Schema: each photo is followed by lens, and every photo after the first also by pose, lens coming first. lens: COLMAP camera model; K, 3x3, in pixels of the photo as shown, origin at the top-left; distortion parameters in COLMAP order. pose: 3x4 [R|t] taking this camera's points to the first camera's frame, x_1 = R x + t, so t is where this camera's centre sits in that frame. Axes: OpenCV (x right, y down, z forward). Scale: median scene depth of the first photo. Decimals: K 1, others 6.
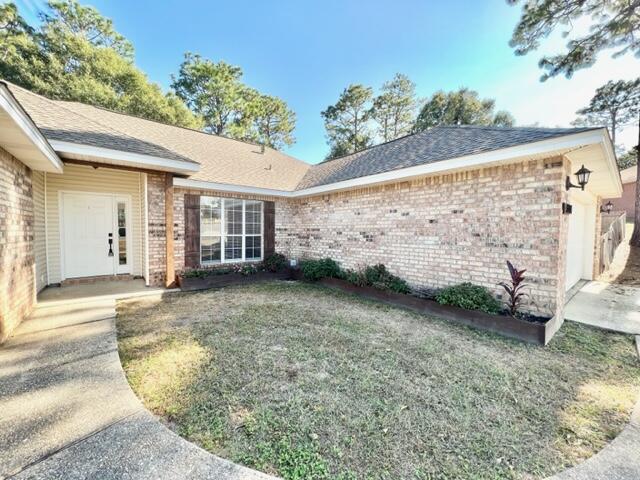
lens RADIAL K [[255.1, 0, 317.8], [0, 255.1, 238.0], [0, 0, 1]] dist [-0.001354, -0.000064]
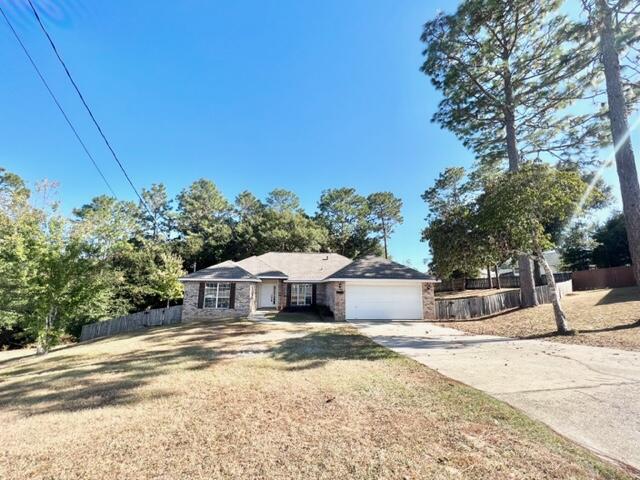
lens RADIAL K [[258.5, 0, 320.0], [0, 258.5, 240.0], [0, 0, 1]] dist [-0.000246, 0.000046]
pose [[0.817793, -0.100742, -0.566626, 0.784545], [-0.019446, 0.979161, -0.202153, -0.022403], [0.575183, 0.176338, 0.798792, -0.689435]]
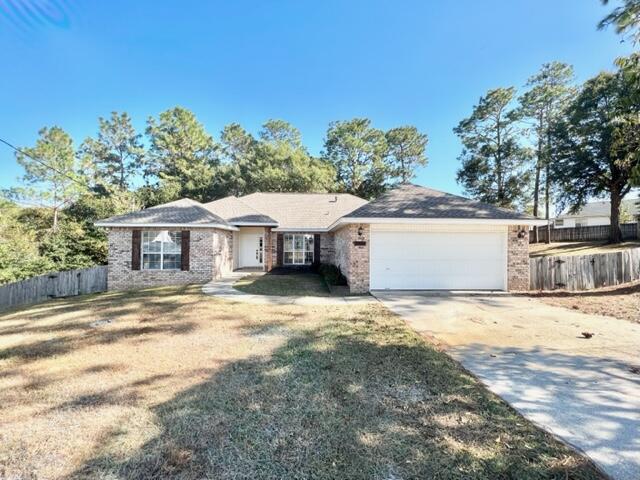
lens RADIAL K [[258.5, 0, 320.0], [0, 258.5, 240.0], [0, 0, 1]] dist [-0.000246, 0.000046]
pose [[0.799791, -0.009987, -0.600196, 0.510512], [-0.017528, 0.999047, -0.039982, -0.010502], [0.600023, 0.042498, 0.798853, -0.281523]]
